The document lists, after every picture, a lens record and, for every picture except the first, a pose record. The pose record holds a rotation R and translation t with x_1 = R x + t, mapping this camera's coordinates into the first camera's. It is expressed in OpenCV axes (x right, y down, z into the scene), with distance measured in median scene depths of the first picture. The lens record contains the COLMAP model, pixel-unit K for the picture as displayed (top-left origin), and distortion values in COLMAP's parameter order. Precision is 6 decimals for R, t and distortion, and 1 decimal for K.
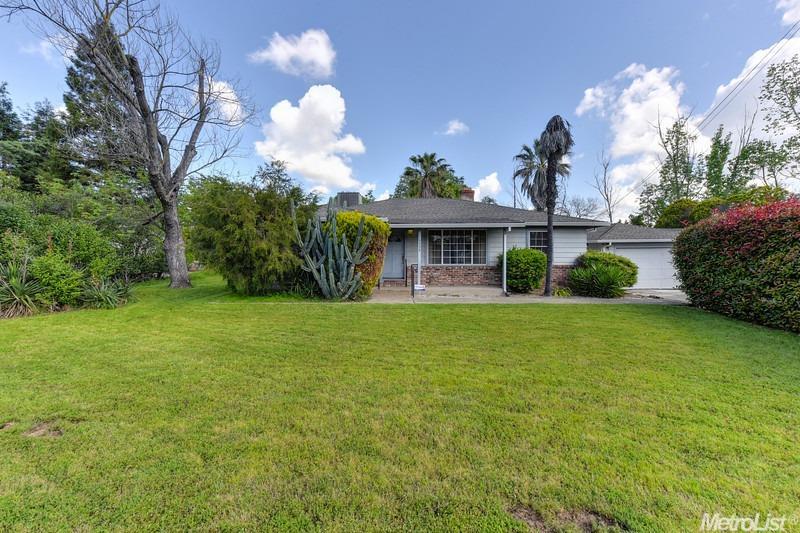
lens RADIAL K [[317.5, 0, 400.0], [0, 317.5, 266.5], [0, 0, 1]] dist [-0.000156, -0.000086]
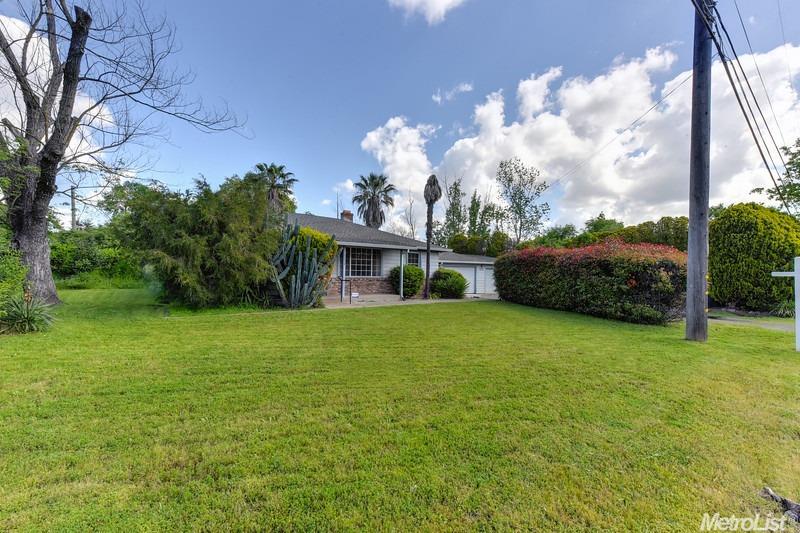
lens RADIAL K [[319.9, 0, 398.2], [0, 319.9, 278.6], [0, 0, 1]] dist [0.000203, -0.000017]
pose [[0.794914, 0.002047, 0.606718, -0.450078], [-0.001494, 0.999998, -0.001416, 0.002812], [-0.606720, 0.000220, 0.794916, -0.057214]]
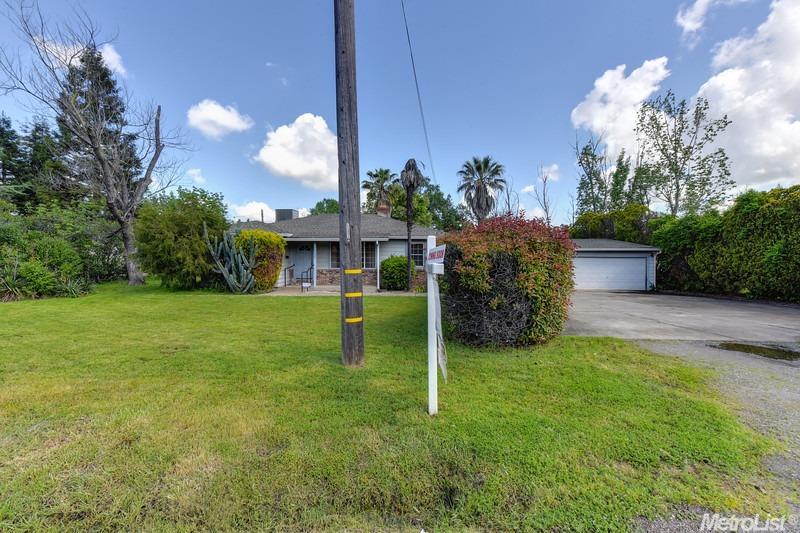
lens RADIAL K [[329.2, 0, 417.2], [0, 329.2, 270.1], [0, 0, 1]] dist [0.000197, -0.000293]
pose [[0.999991, 0.003737, 0.002079, 0.439435], [-0.003742, 0.999990, 0.002442, -0.002907], [-0.002069, -0.002450, 0.999995, -0.345285]]
